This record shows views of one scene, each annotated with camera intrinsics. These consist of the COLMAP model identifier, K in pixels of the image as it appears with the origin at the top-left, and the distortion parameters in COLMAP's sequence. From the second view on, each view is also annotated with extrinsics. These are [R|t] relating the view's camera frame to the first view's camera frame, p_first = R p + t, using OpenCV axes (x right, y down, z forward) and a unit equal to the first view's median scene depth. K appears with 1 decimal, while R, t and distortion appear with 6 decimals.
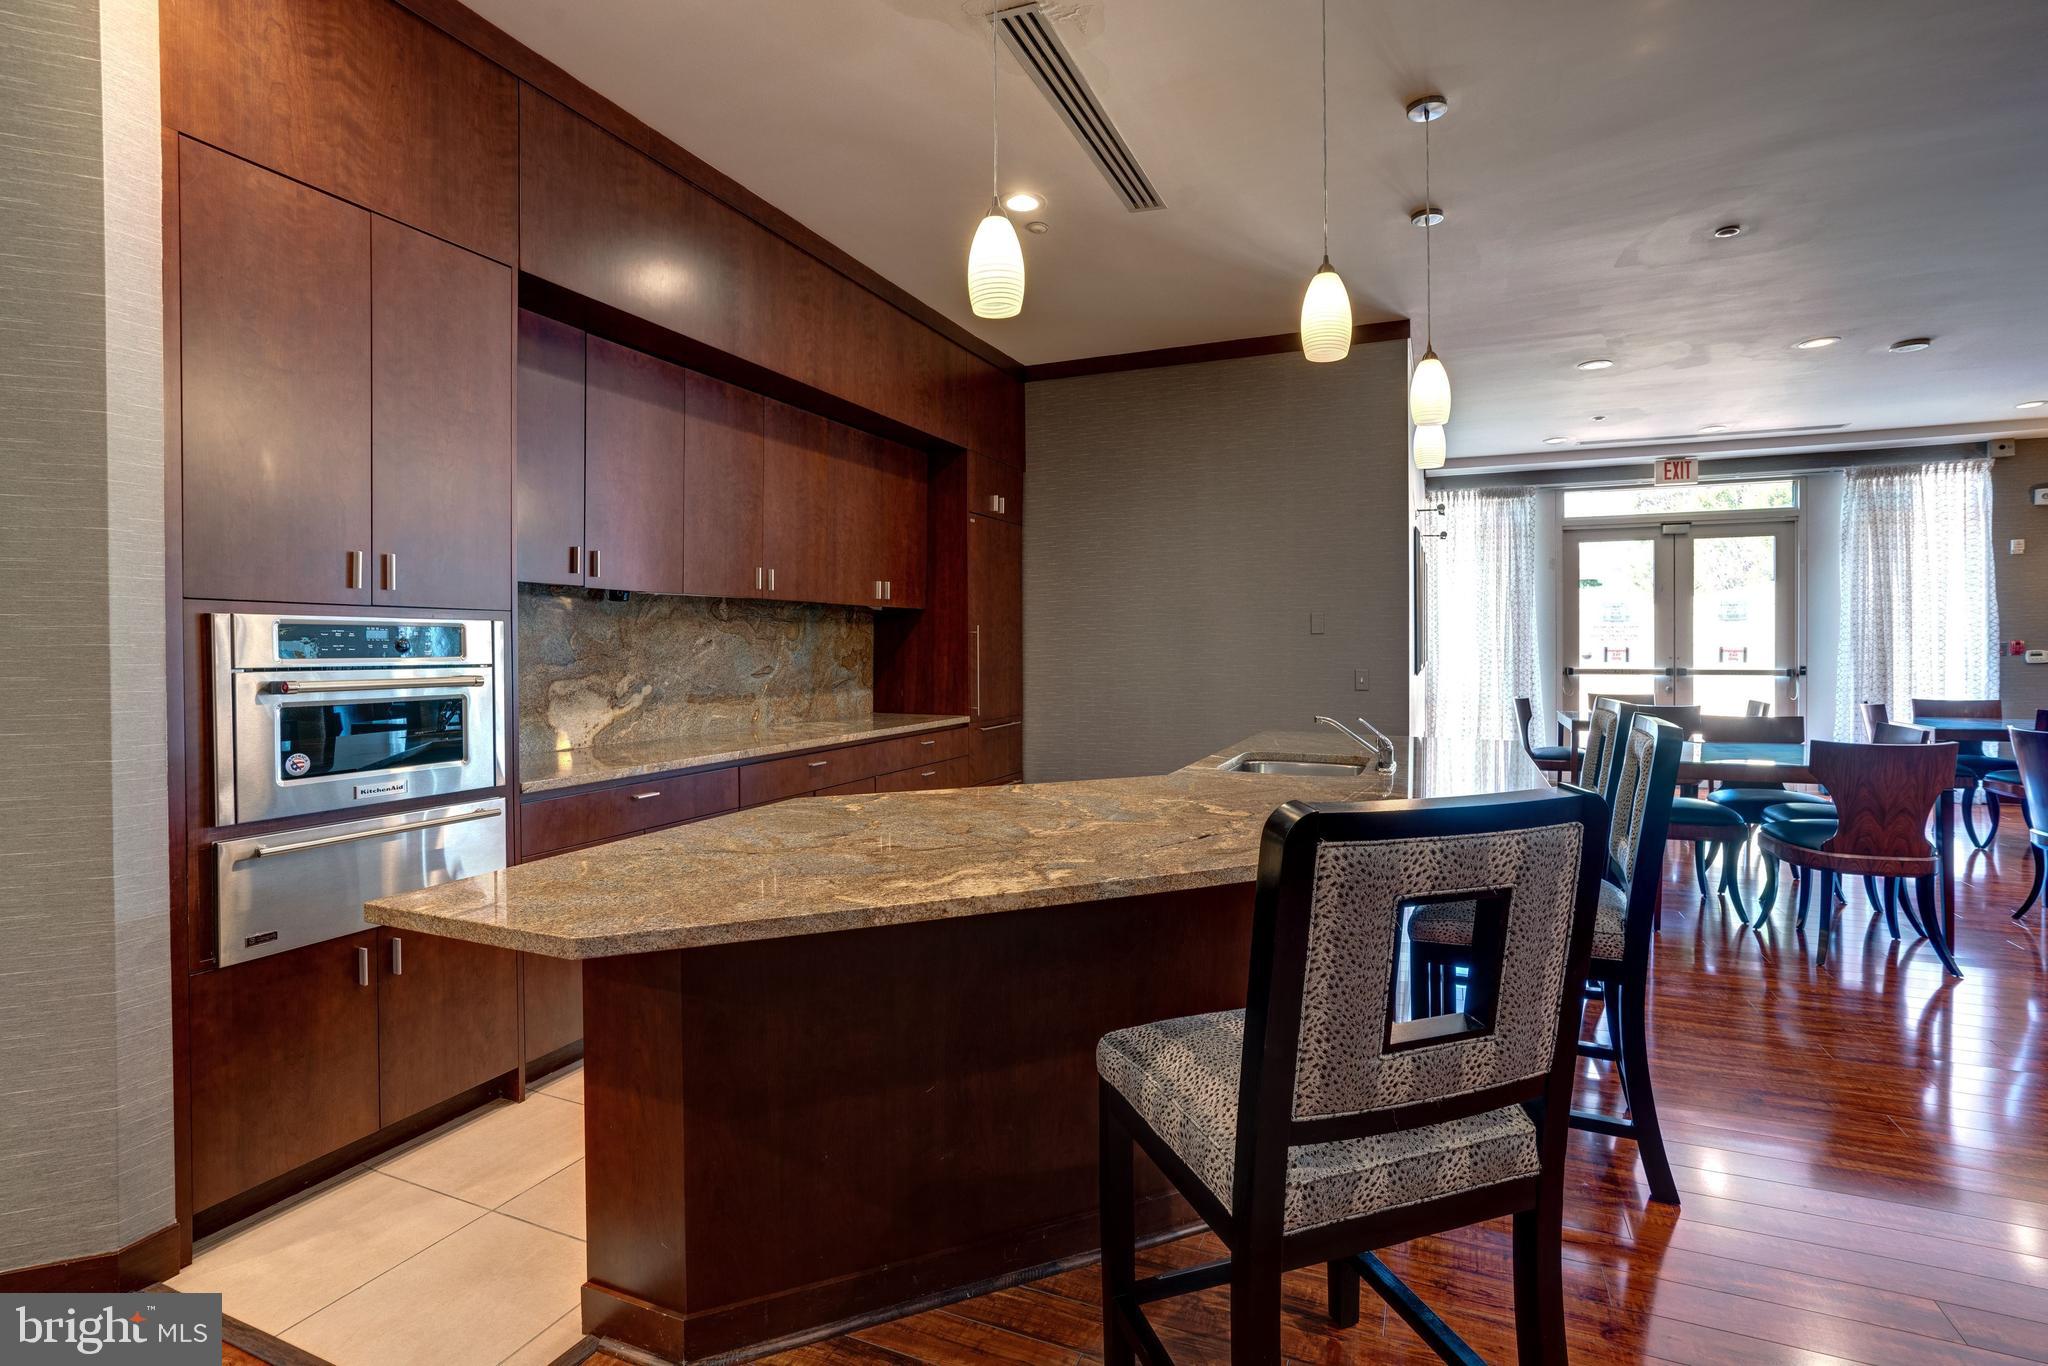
lens RADIAL K [[946.9, 0, 1047.1], [0, 946.9, 637.9], [0, 0, 1]] dist [-0.001298, 0.000674]
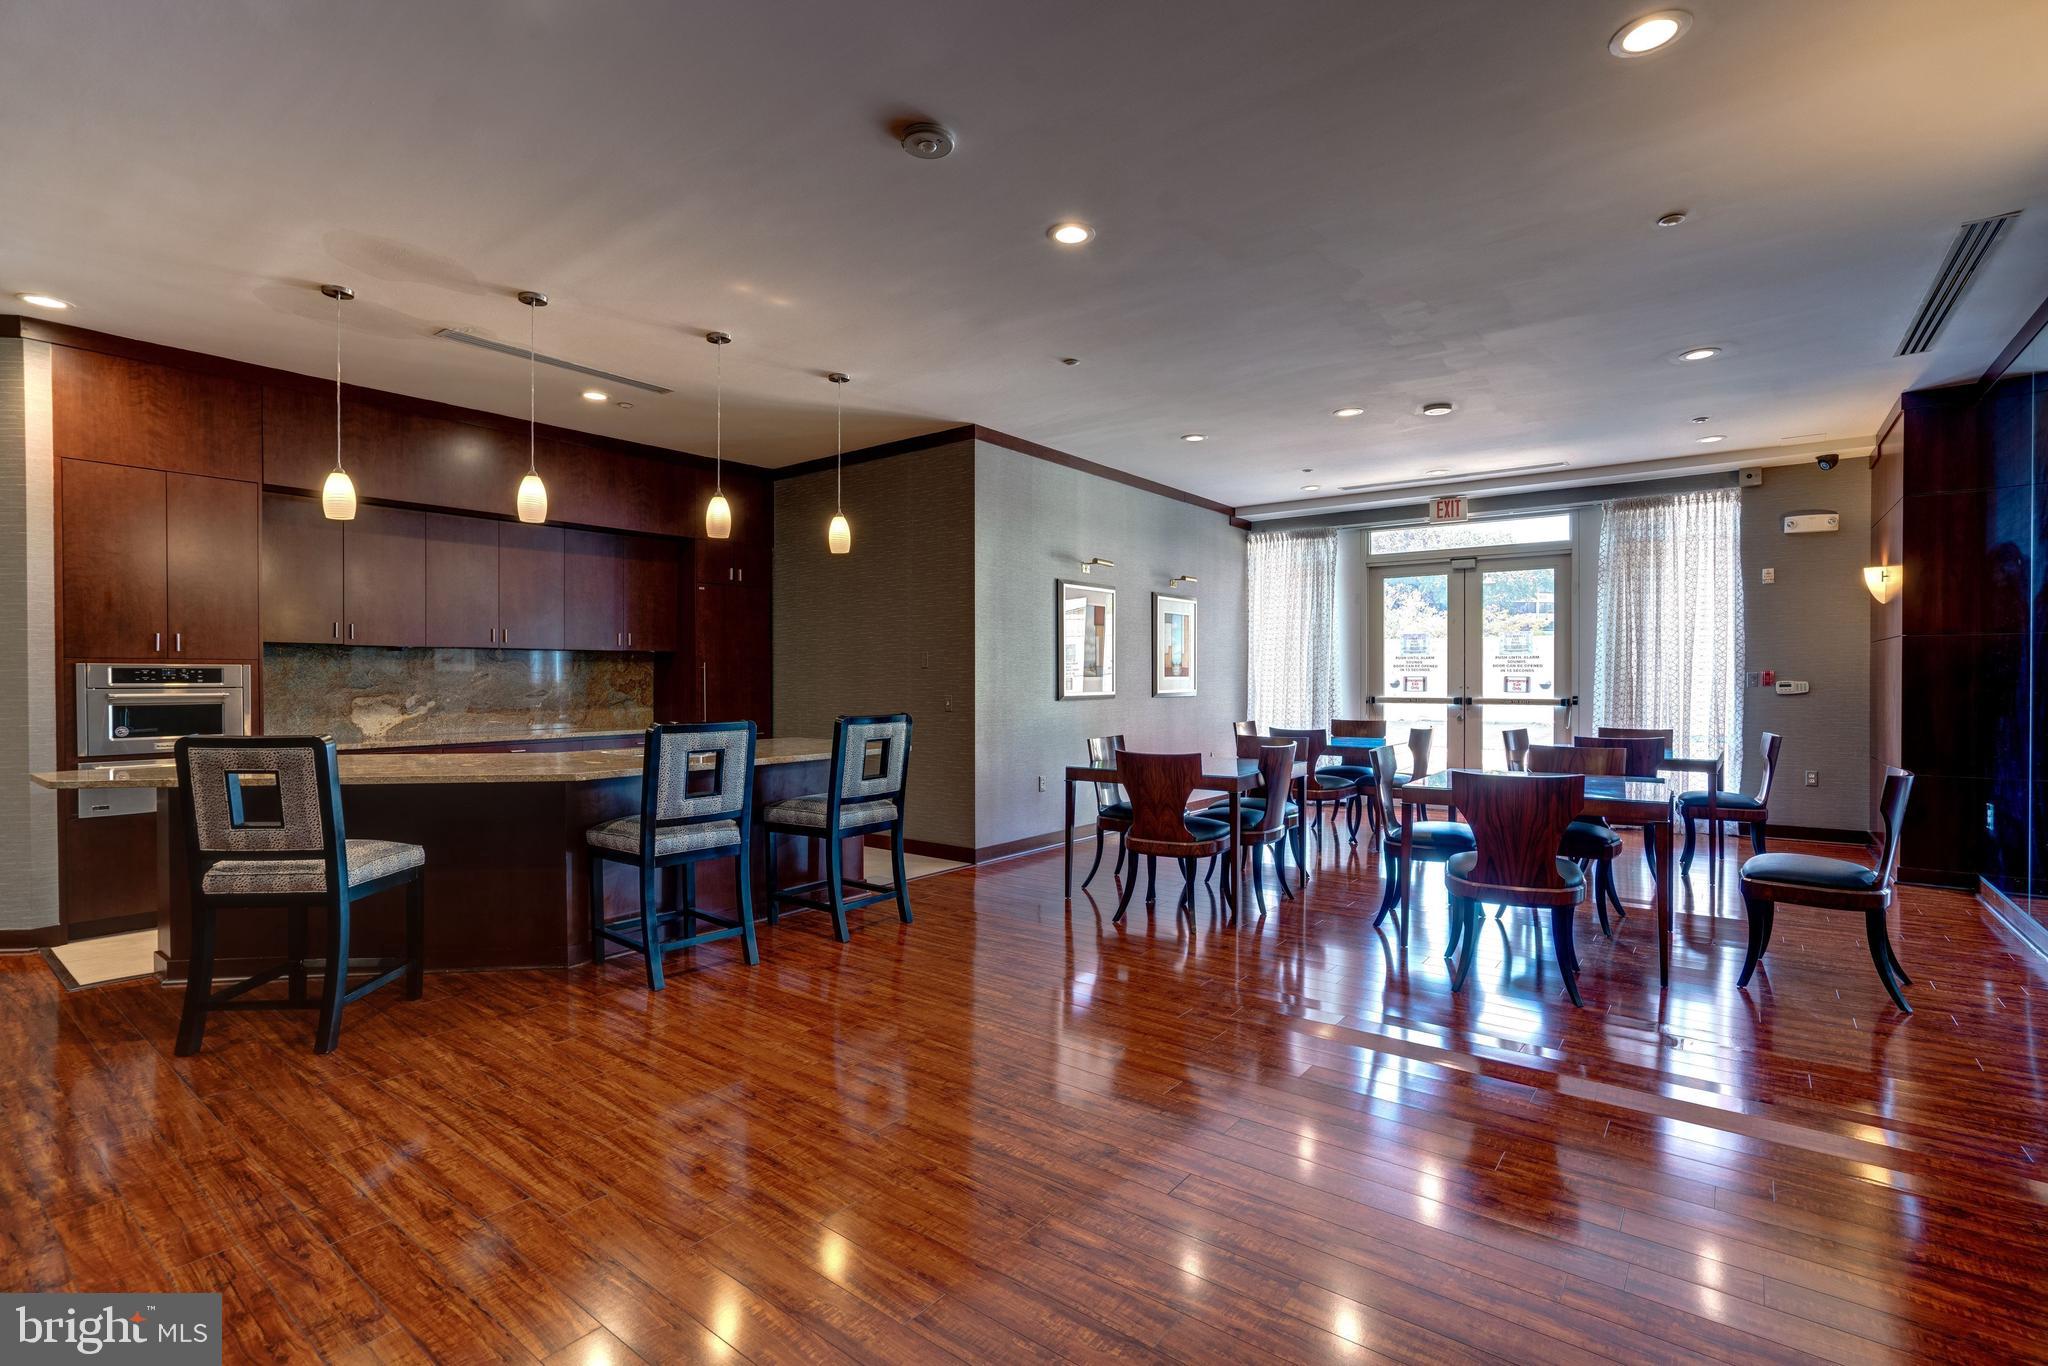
lens RADIAL K [[954.4, 0, 1010.9], [0, 954.4, 669.8], [0, 0, 1]] dist [-0.034684, 0.021116]
pose [[0.962037, -0.001914, -0.272914, 0.529744], [0.002789, 0.999992, 0.002817, -0.003155], [0.272906, -0.003471, 0.962034, -0.159999]]
